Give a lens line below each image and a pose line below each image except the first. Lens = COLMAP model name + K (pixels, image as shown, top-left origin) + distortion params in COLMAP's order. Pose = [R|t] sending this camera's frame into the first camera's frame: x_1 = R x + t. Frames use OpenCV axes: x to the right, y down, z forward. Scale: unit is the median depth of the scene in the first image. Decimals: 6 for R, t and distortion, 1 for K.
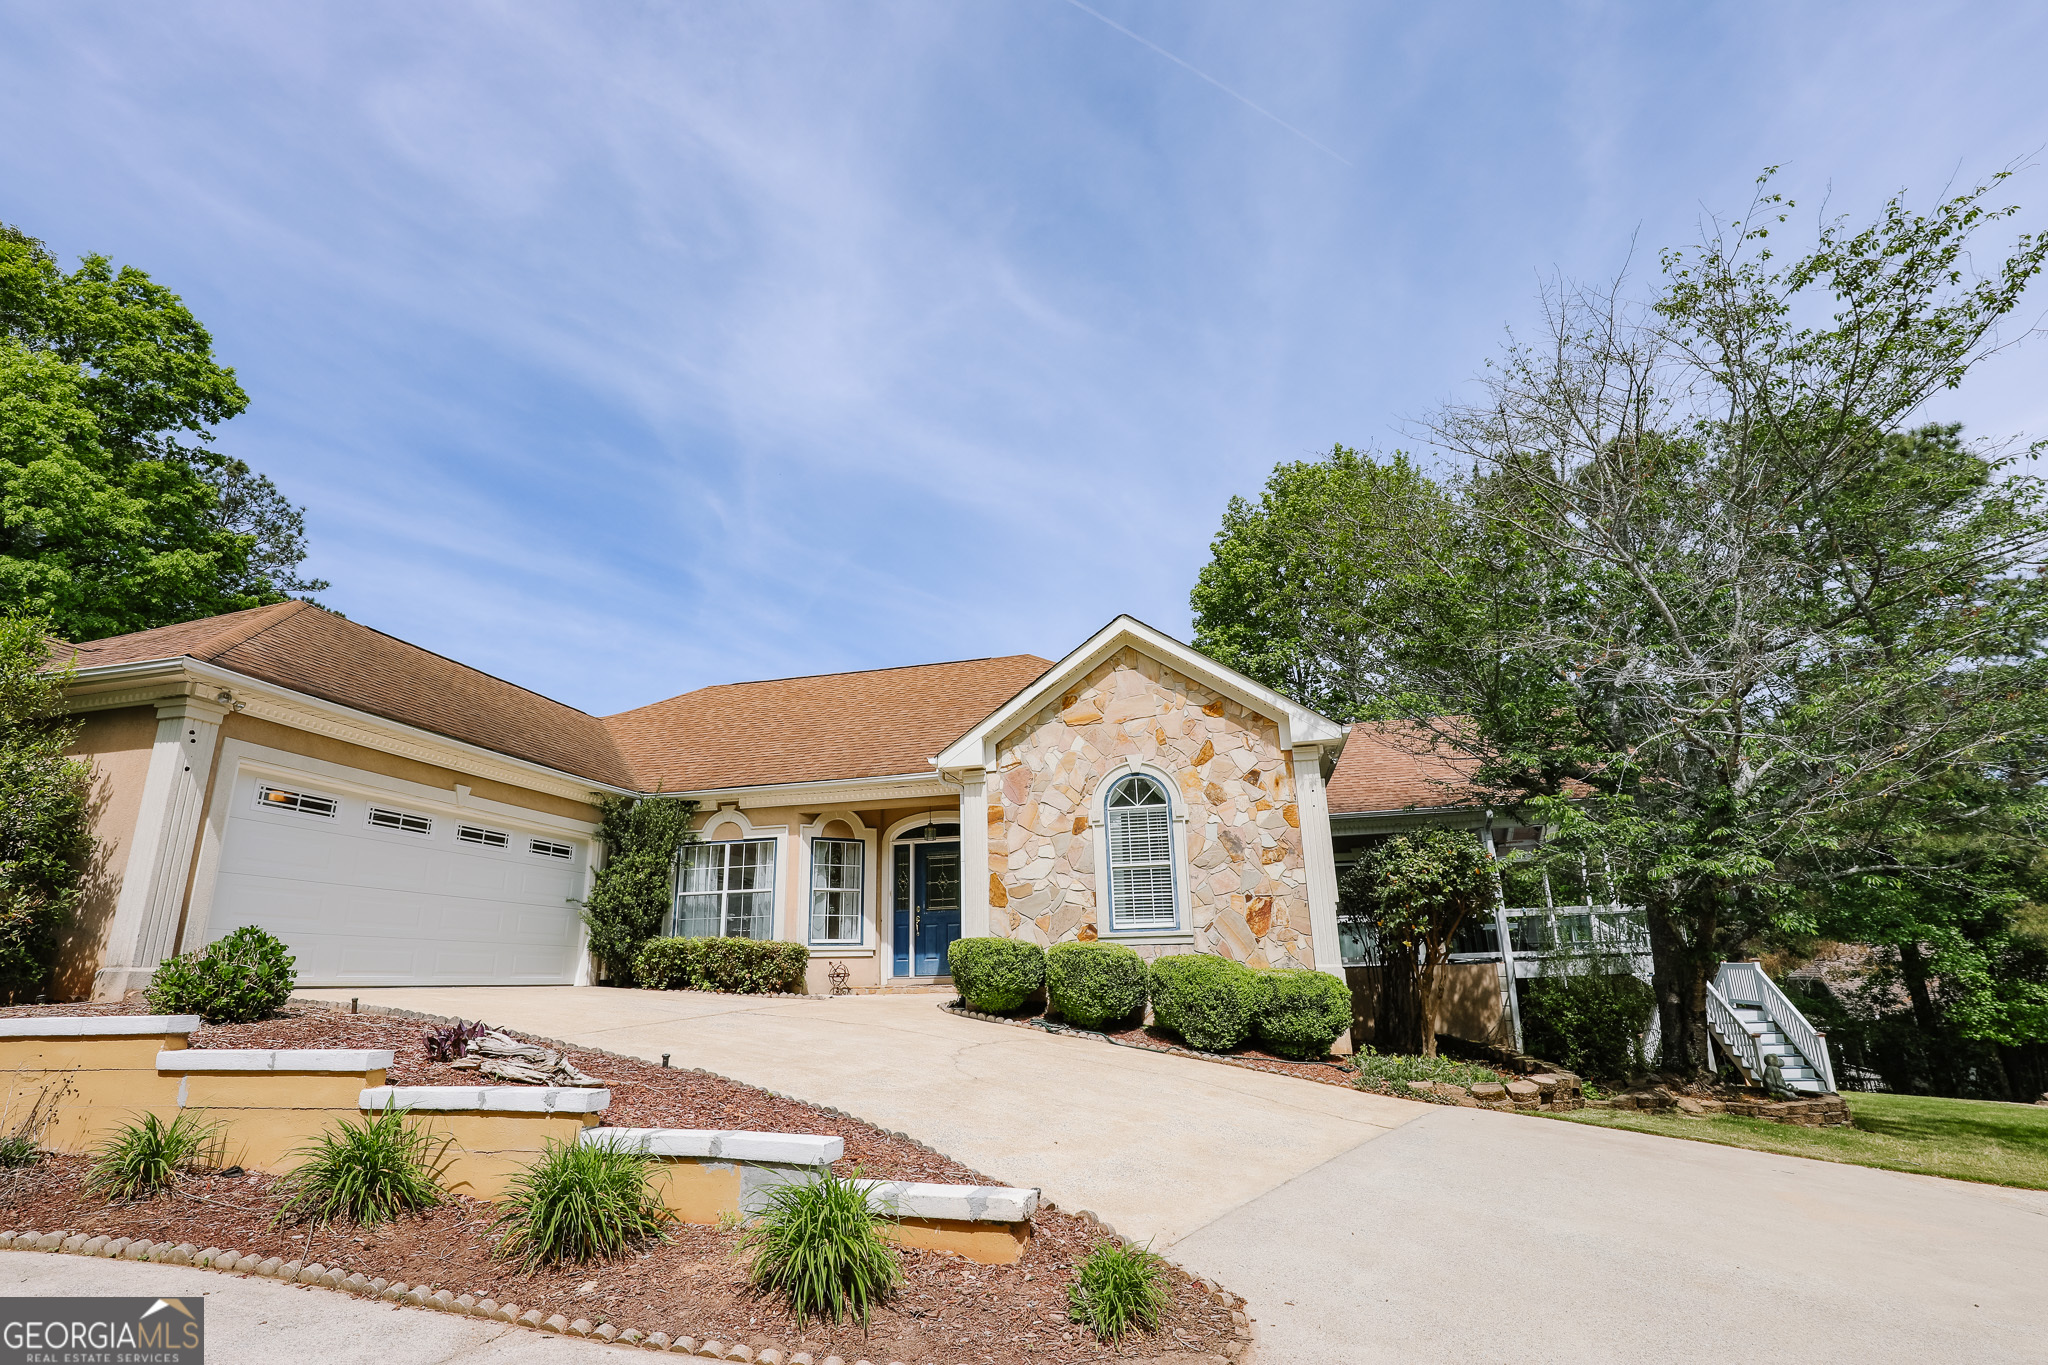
lens RADIAL K [[942.2, 0, 1024.0], [0, 942.2, 682.5], [0, 0, 1]] dist [-0.039413, 0.009906]
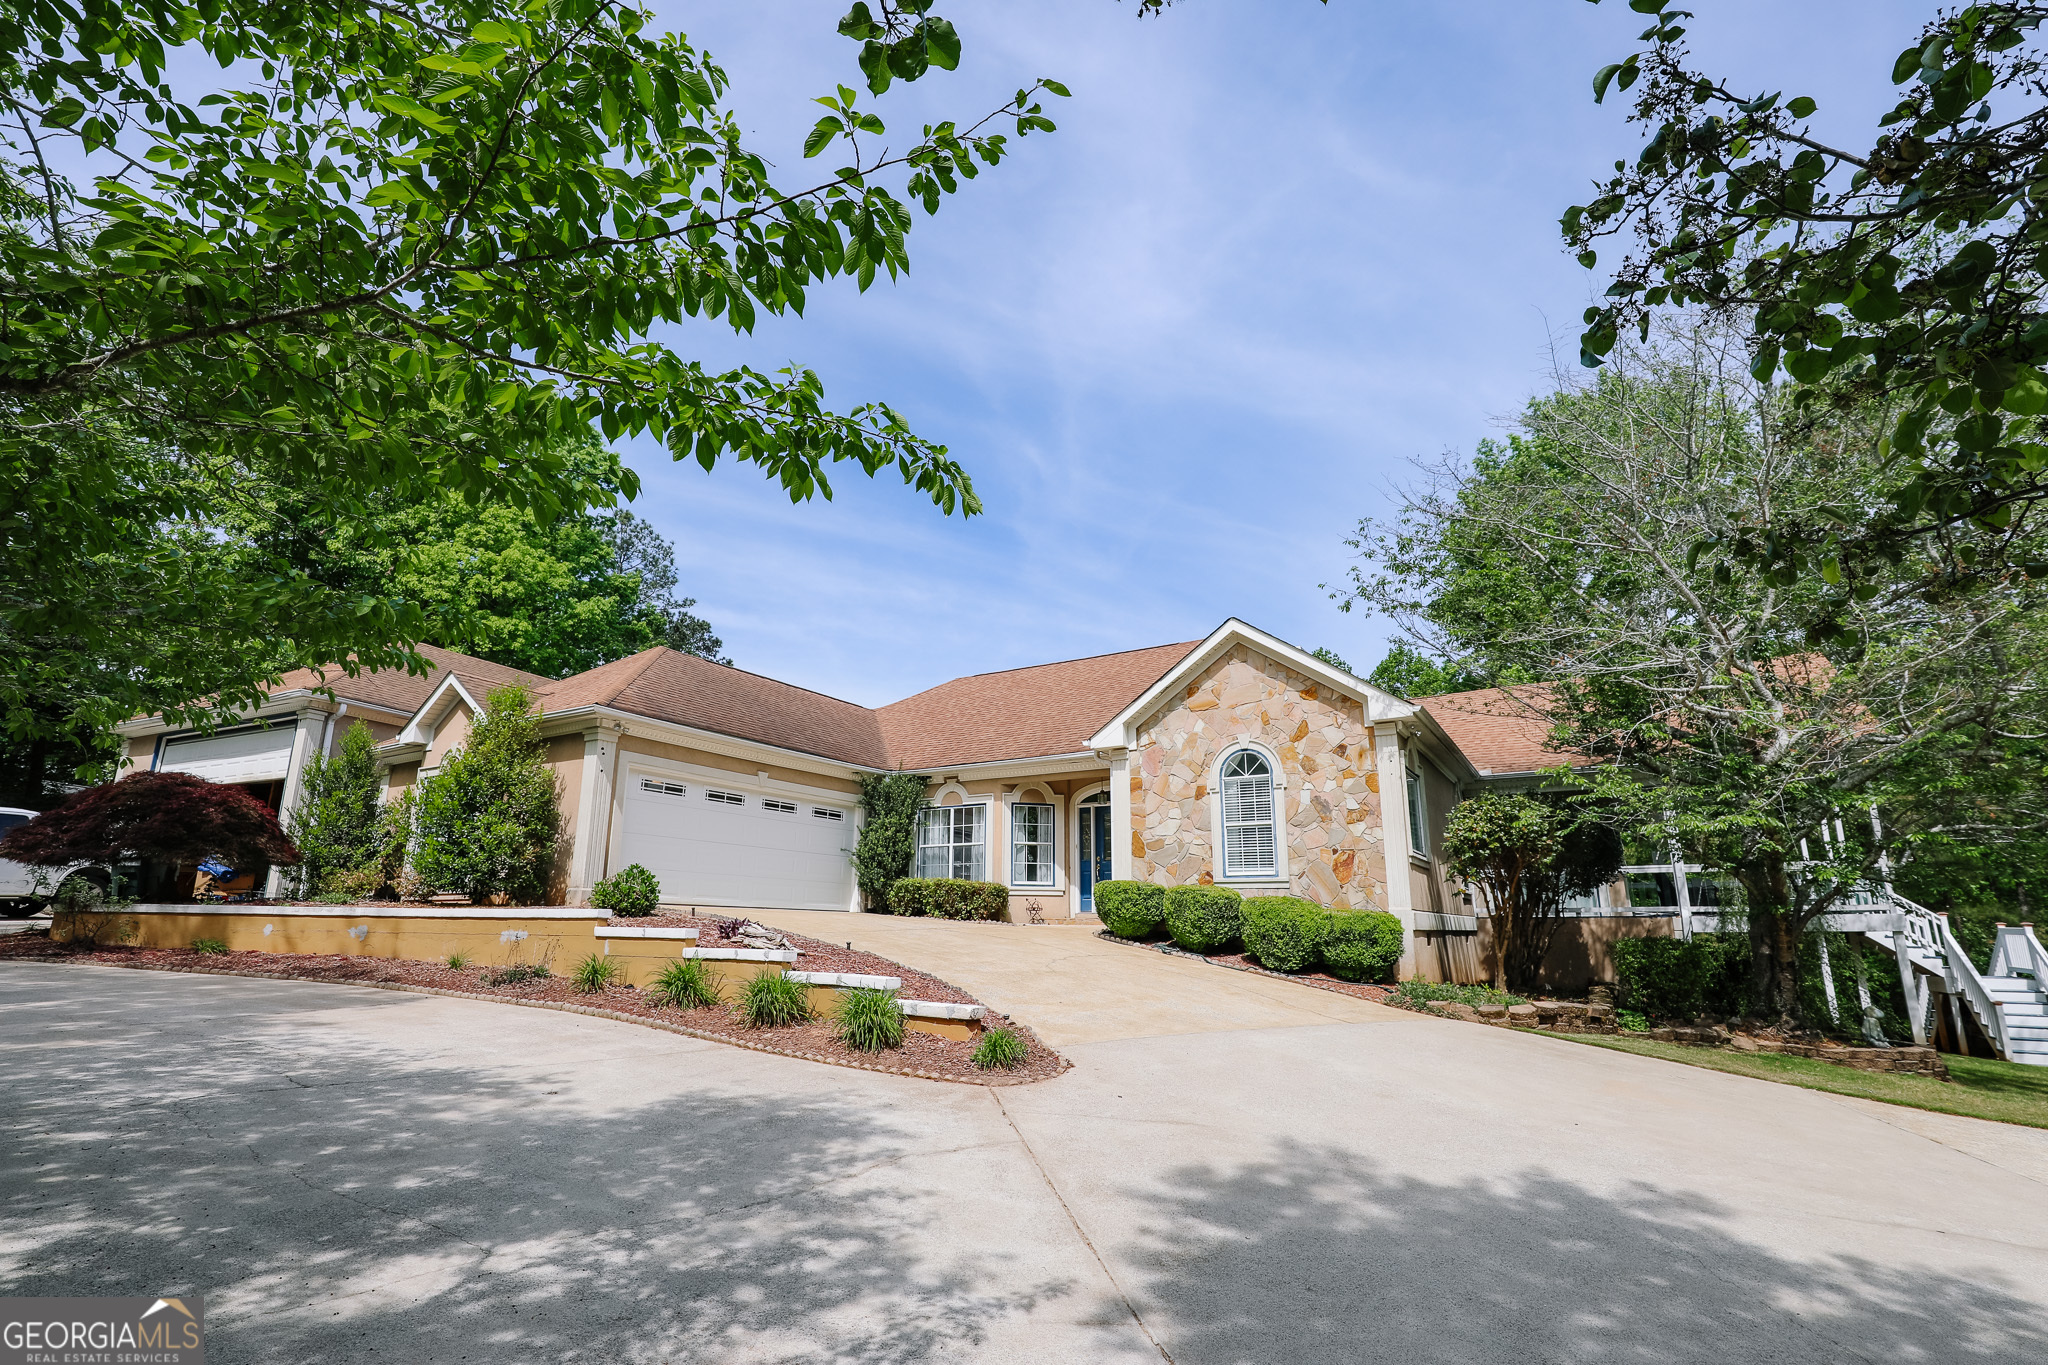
lens RADIAL K [[942.2, 0, 1024.0], [0, 942.2, 682.5], [0, 0, 1]] dist [-0.039413, 0.009906]
pose [[0.946212, -0.049155, -0.319790, 0.241155], [0.064713, 0.997173, 0.038198, -0.054091], [0.317009, -0.056838, 0.946718, -0.234317]]
